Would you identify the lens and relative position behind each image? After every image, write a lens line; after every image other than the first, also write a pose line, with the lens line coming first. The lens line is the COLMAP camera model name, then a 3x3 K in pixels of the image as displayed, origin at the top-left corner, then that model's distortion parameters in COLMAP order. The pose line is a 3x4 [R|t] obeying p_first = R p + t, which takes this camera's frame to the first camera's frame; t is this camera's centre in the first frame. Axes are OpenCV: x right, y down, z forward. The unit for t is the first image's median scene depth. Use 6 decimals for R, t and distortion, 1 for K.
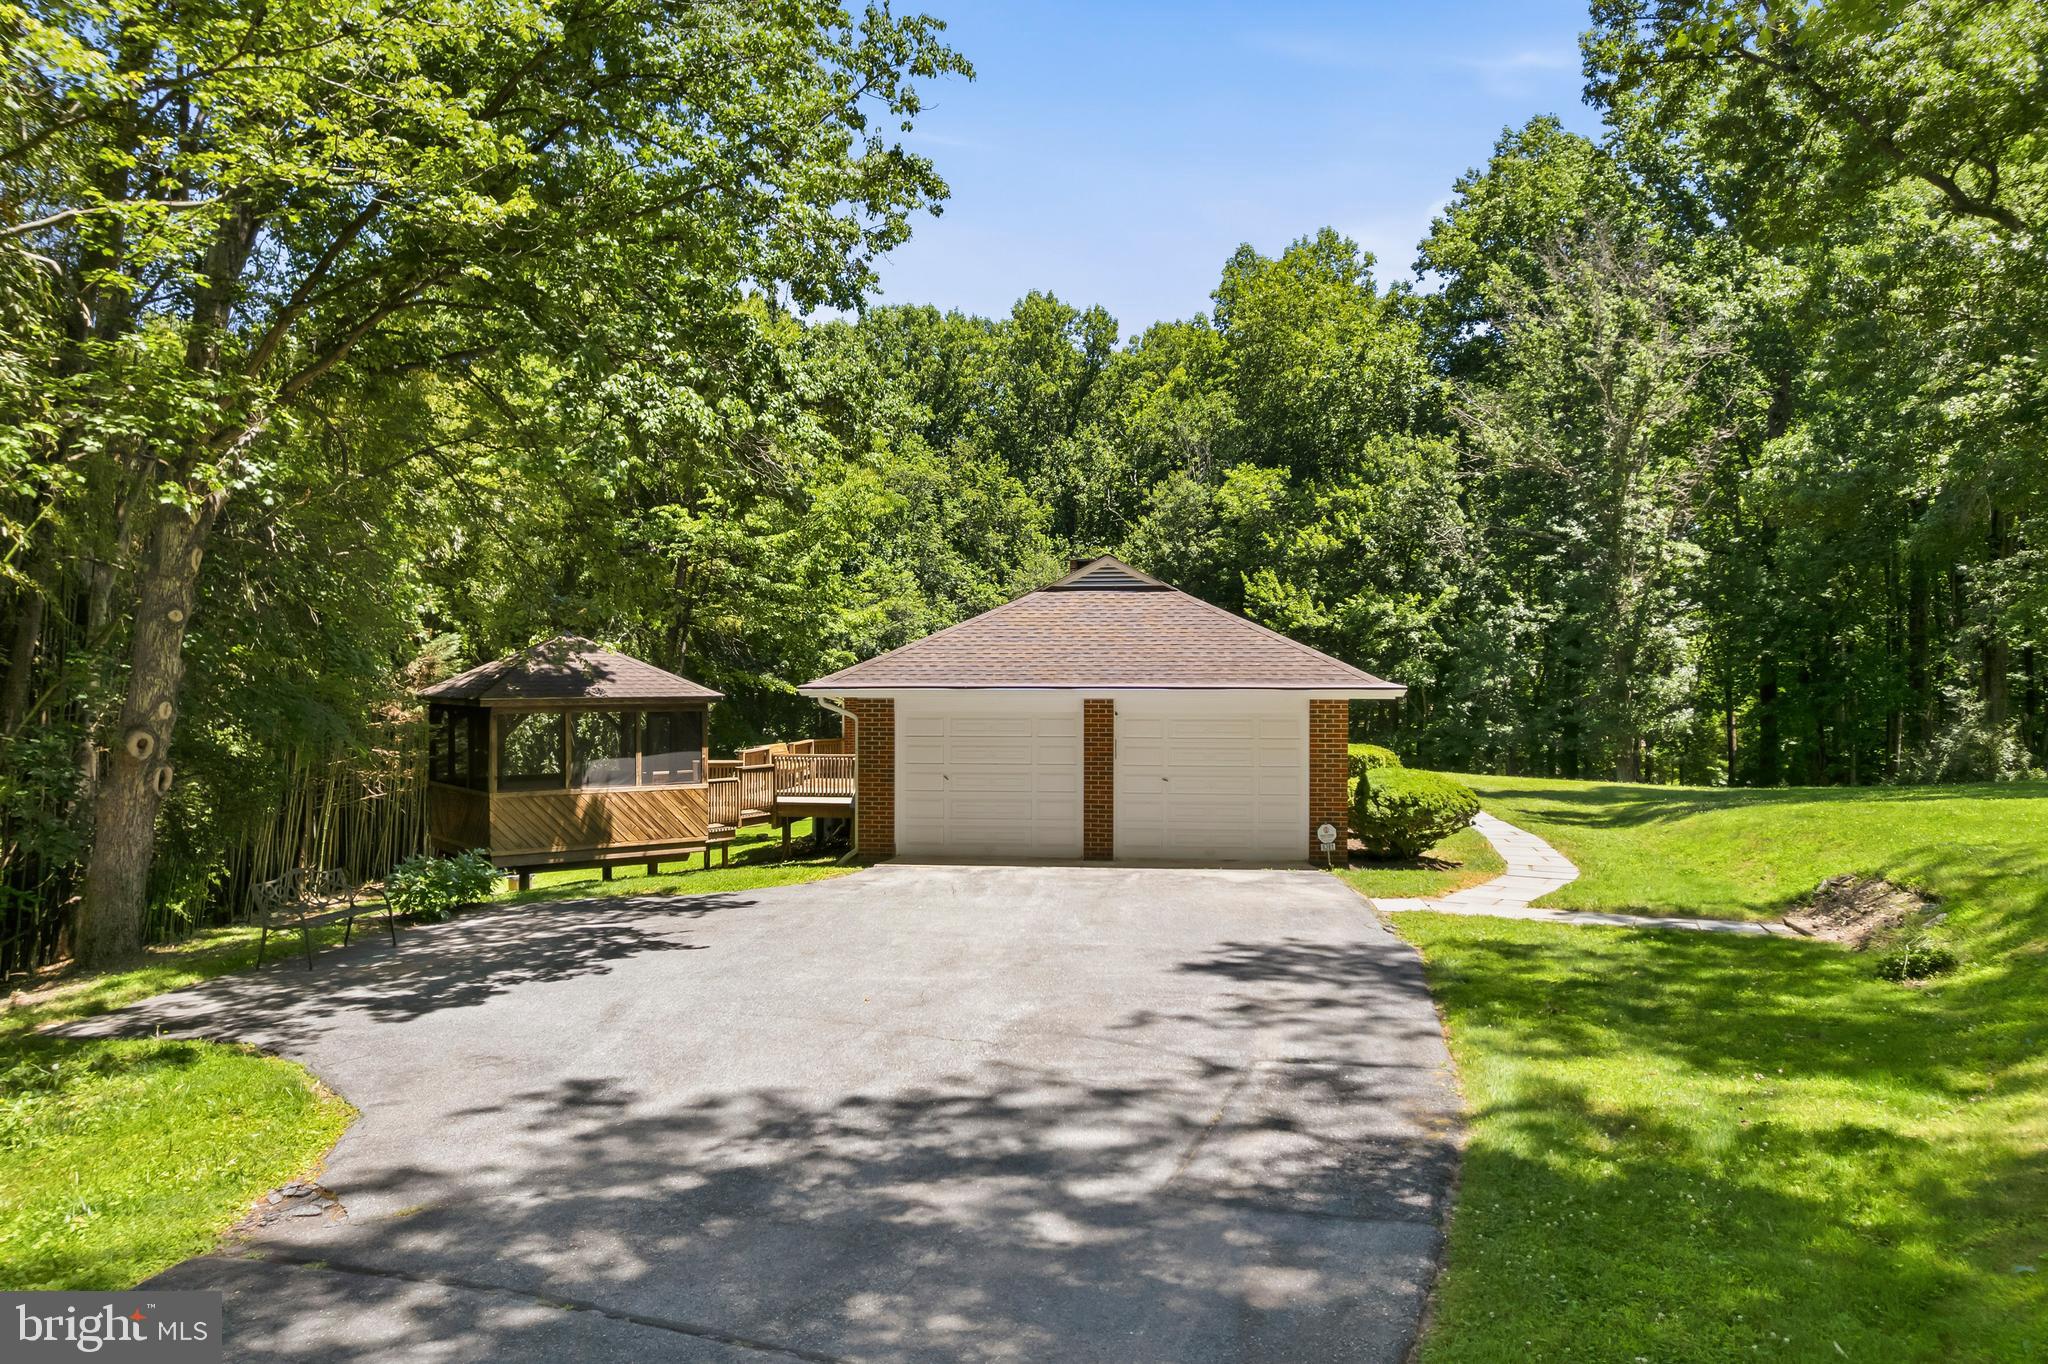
lens RADIAL K [[1392.1, 0, 1040.8], [0, 1392.1, 697.6], [0, 0, 1]] dist [-0.077113, 0.074161]
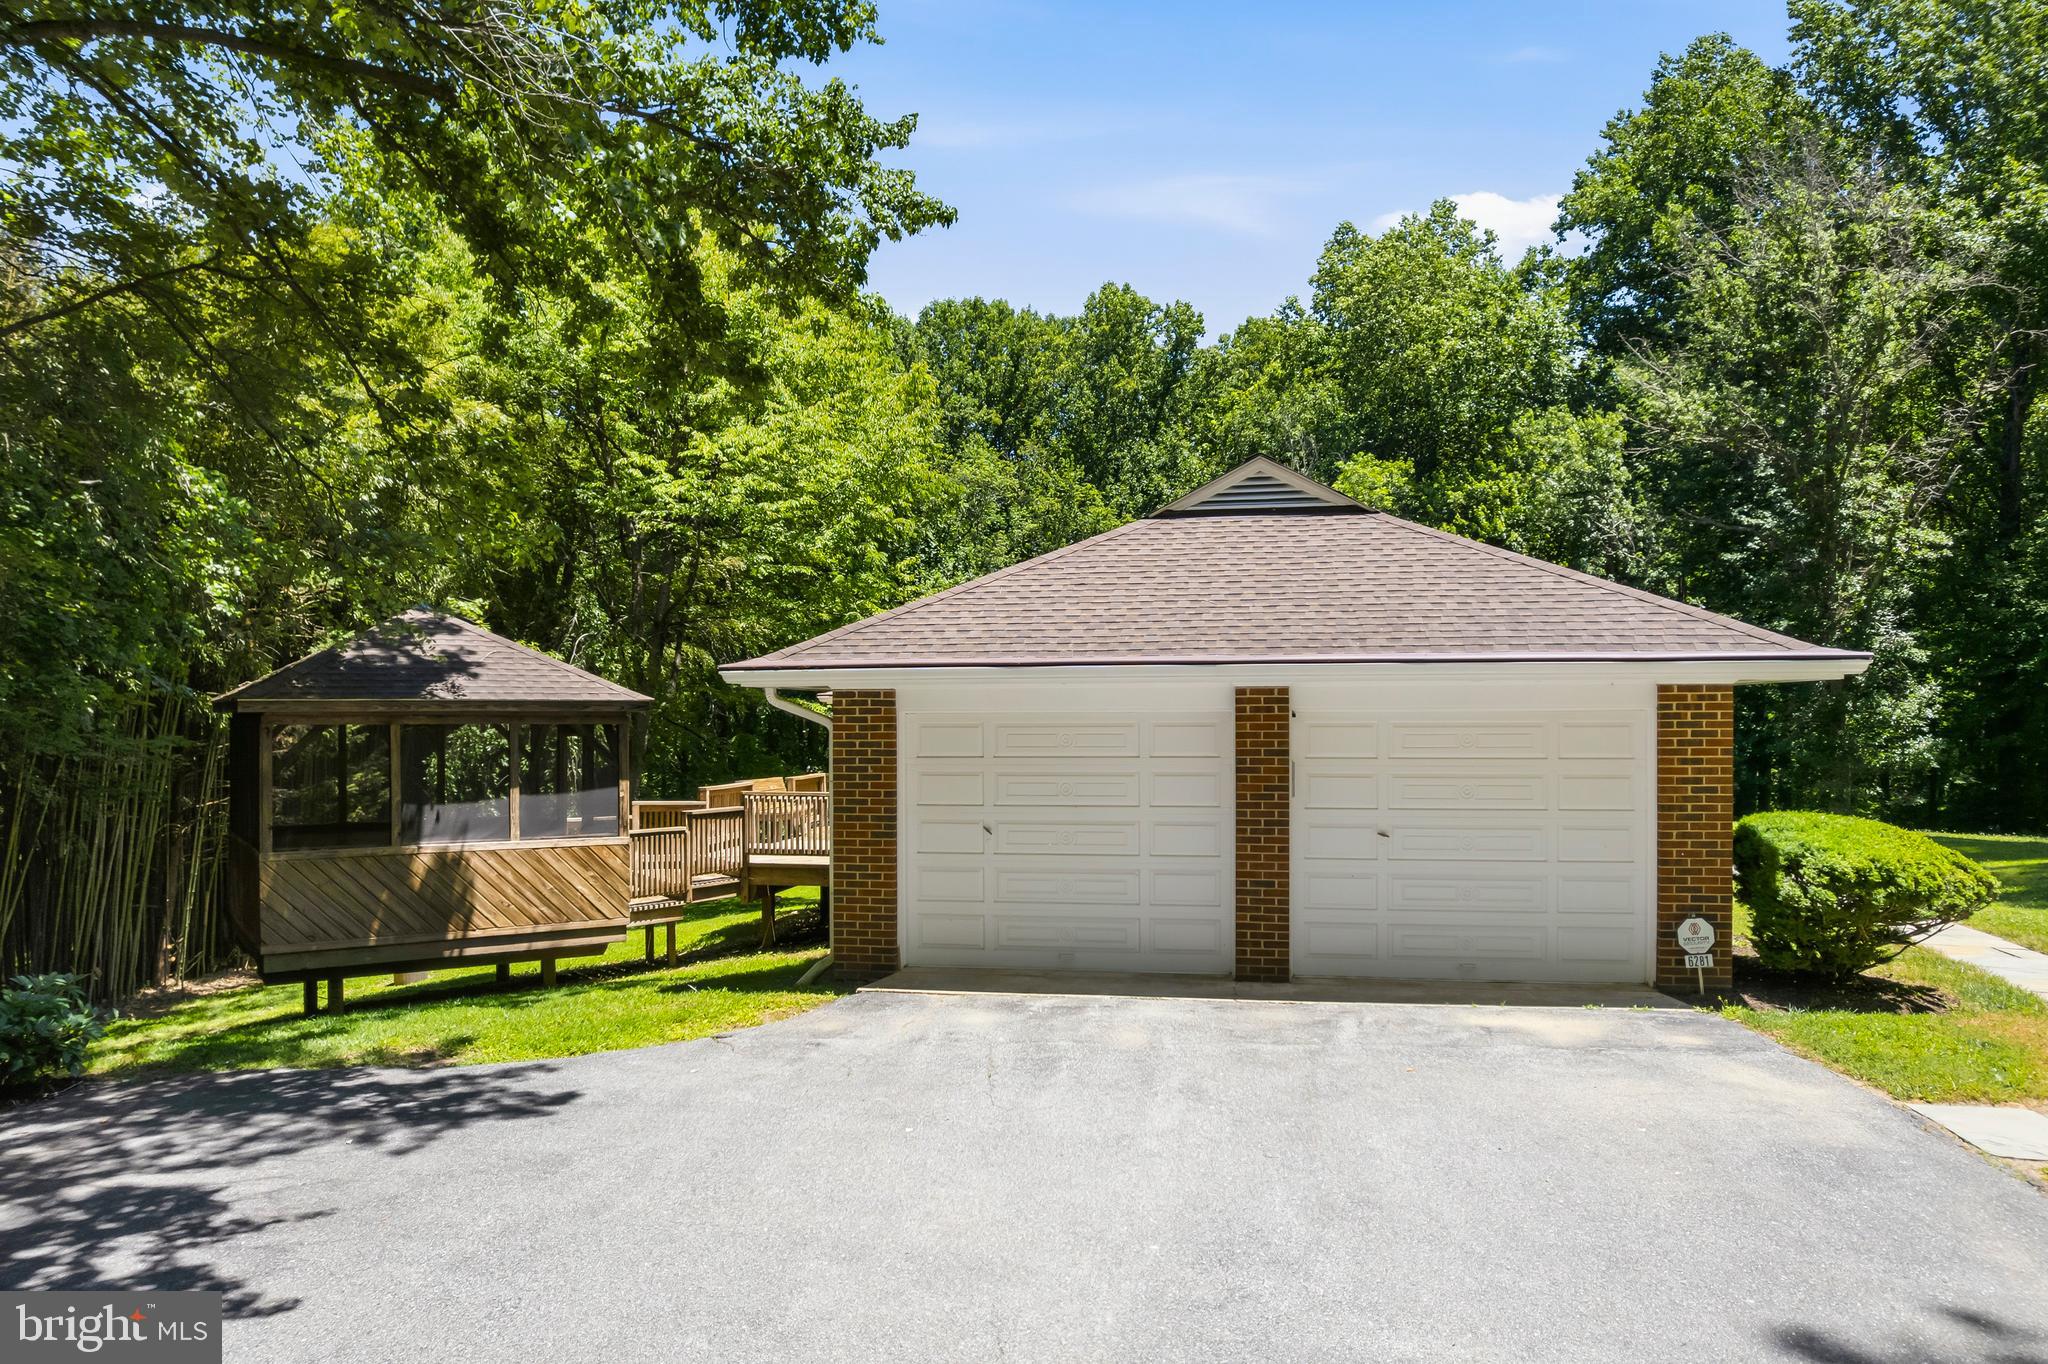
lens RADIAL K [[1392.1, 0, 1004.4], [0, 1392.1, 678.0], [0, 0, 1]] dist [-0.077113, 0.074161]
pose [[0.996766, -0.007293, -0.080027, -0.005928], [0.003720, 0.998993, -0.044715, 0.007869], [0.080273, 0.044273, 0.995789, 0.163188]]
